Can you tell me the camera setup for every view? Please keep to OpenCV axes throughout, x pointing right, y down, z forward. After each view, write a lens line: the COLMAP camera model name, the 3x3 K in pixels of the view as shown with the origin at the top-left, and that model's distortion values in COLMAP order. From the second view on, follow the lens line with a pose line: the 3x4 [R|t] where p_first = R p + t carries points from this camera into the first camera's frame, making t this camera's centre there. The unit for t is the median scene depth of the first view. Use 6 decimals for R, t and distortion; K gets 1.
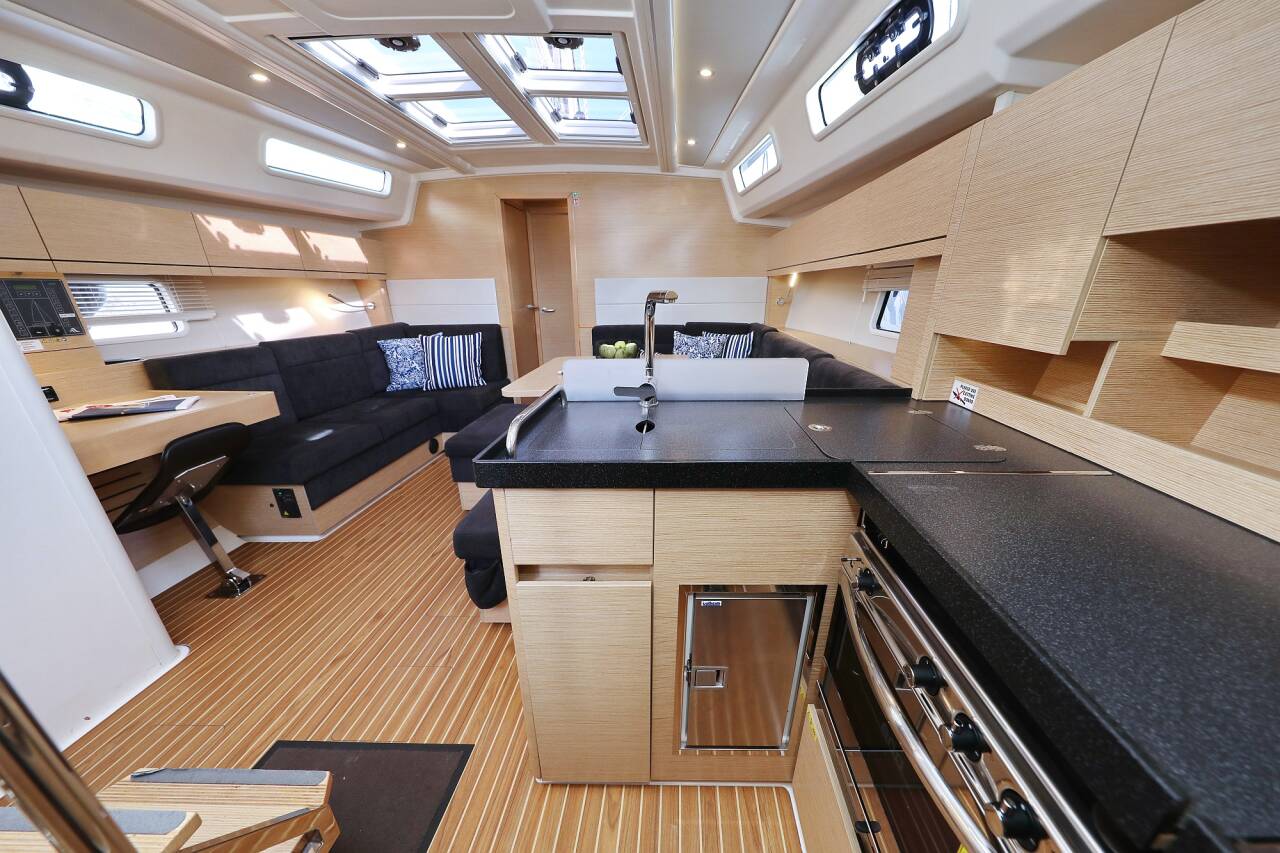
lens RADIAL K [[426.7, 0, 657.8], [0, 426.7, 458.4], [0, 0, 1]] dist [0.002391, -0.000677]
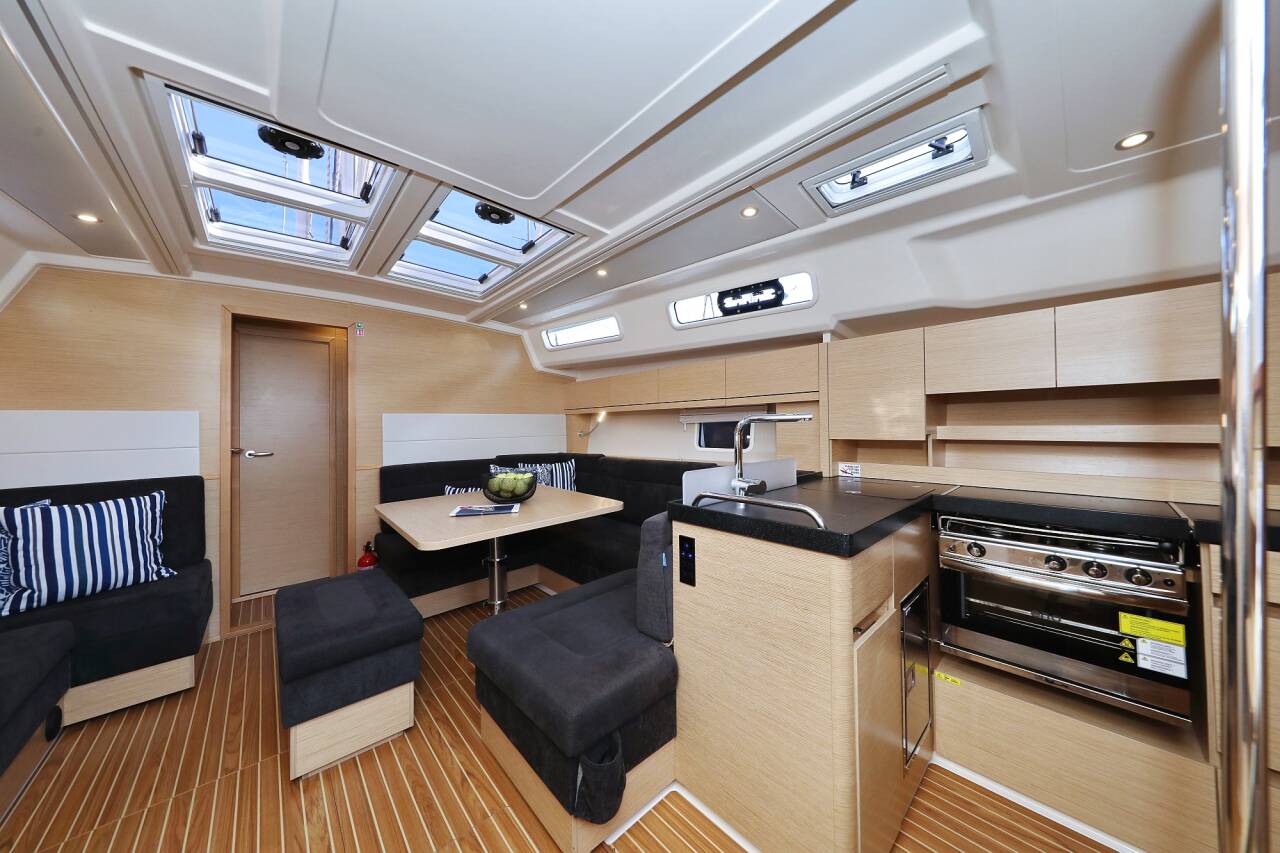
lens RADIAL K [[426.7, 0, 647.7], [0, 426.7, 428.8], [0, 0, 1]] dist [0.002391, -0.000677]
pose [[0.690552, -0.004992, 0.723266, -0.472732], [0.276995, 0.925565, -0.258078, -0.031915], [-0.668141, 0.378557, 0.640533, 0.133876]]
